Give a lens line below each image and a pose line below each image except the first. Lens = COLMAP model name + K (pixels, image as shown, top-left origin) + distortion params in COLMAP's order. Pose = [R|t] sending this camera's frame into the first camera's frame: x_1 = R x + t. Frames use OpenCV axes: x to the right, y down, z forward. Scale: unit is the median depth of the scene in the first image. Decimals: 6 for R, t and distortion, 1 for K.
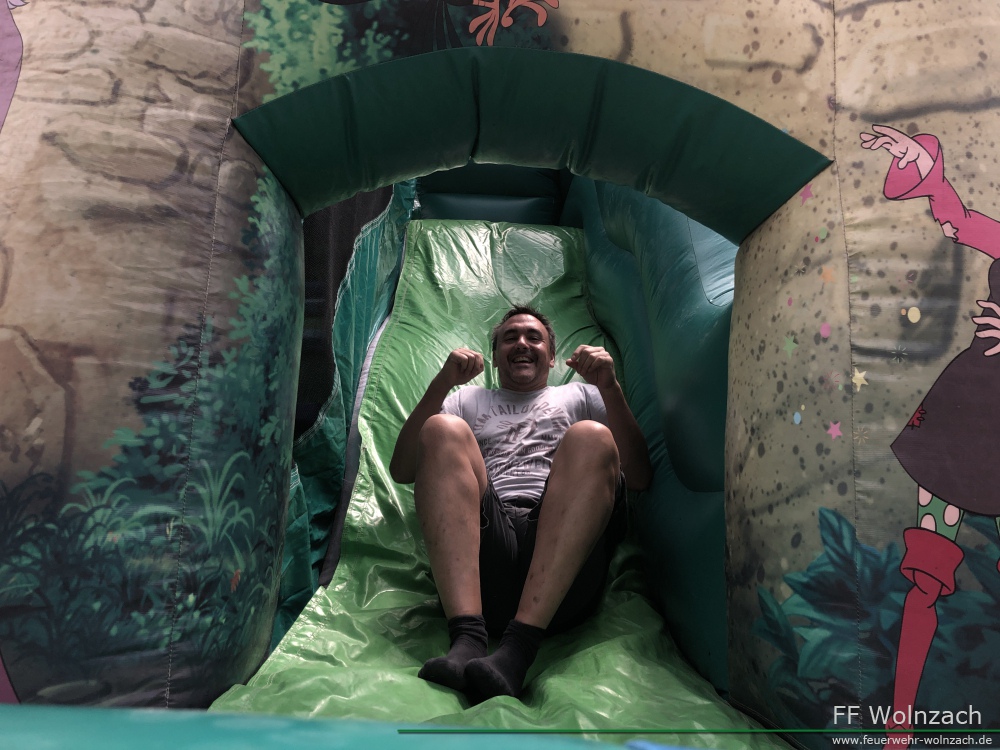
lens RADIAL K [[826.8, 0, 500.0], [0, 826.8, 376.2], [0, 0, 1]] dist [0.068372, -0.011675]
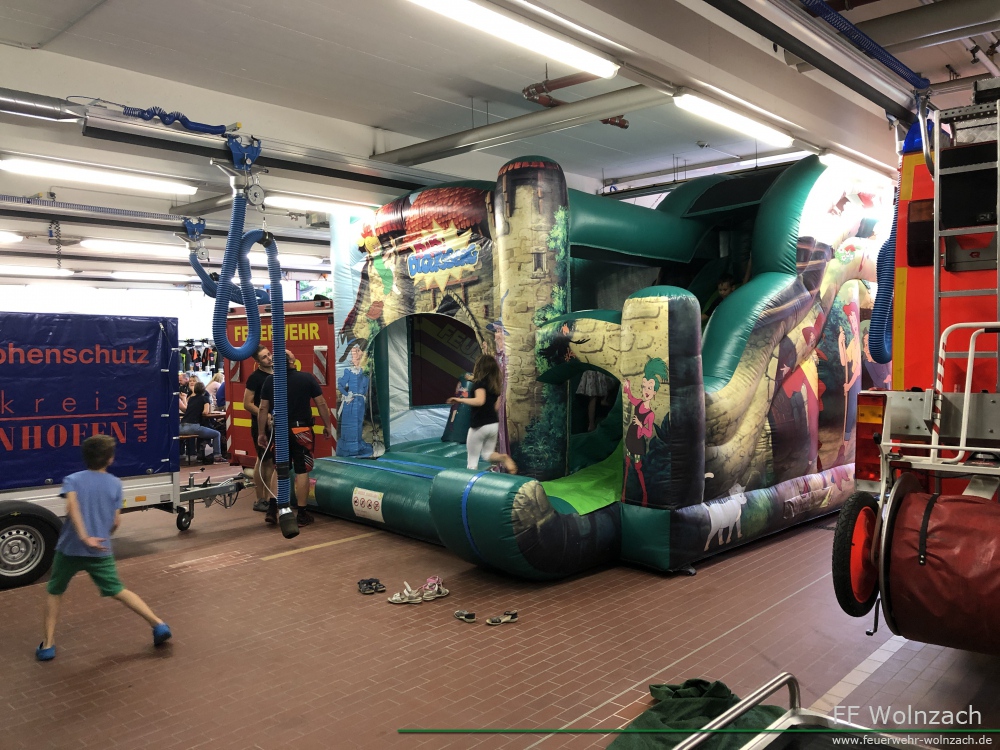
lens RADIAL K [[826.8, 0, 502.2], [0, 826.8, 376.1], [0, 0, 1]] dist [0.068372, -0.011675]
pose [[0.639977, -0.019330, -0.768151, 4.090194], [0.162237, 0.980546, 0.110491, -1.046386], [0.751072, -0.195334, 0.630663, -2.882437]]
